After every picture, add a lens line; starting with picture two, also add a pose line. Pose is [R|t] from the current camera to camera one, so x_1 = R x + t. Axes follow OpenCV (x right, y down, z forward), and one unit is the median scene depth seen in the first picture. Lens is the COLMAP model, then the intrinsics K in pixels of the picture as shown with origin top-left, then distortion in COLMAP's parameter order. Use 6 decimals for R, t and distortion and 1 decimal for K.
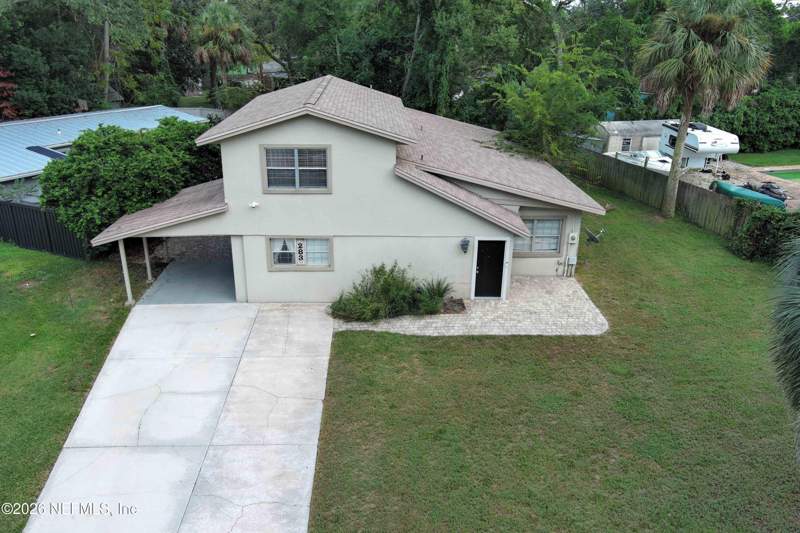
lens RADIAL K [[621.4, 0, 398.4], [0, 621.4, 263.6], [0, 0, 1]] dist [0.007331, -0.004509]
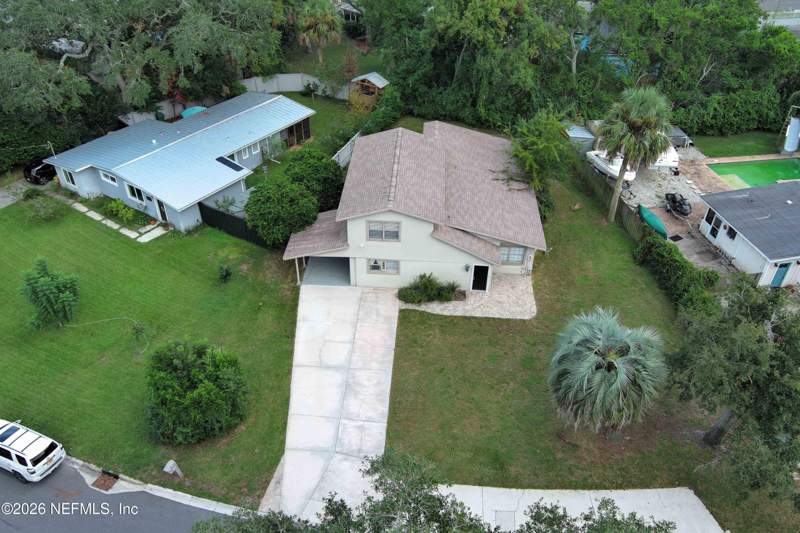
lens RADIAL K [[621.4, 0, 399.9], [0, 621.4, 268.4], [0, 0, 1]] dist [0.007331, -0.004509]
pose [[0.994794, 0.061054, -0.081595, 0.058124], [-0.036812, 0.961892, 0.270942, -0.574733], [0.095028, -0.266528, 0.959131, -0.936811]]
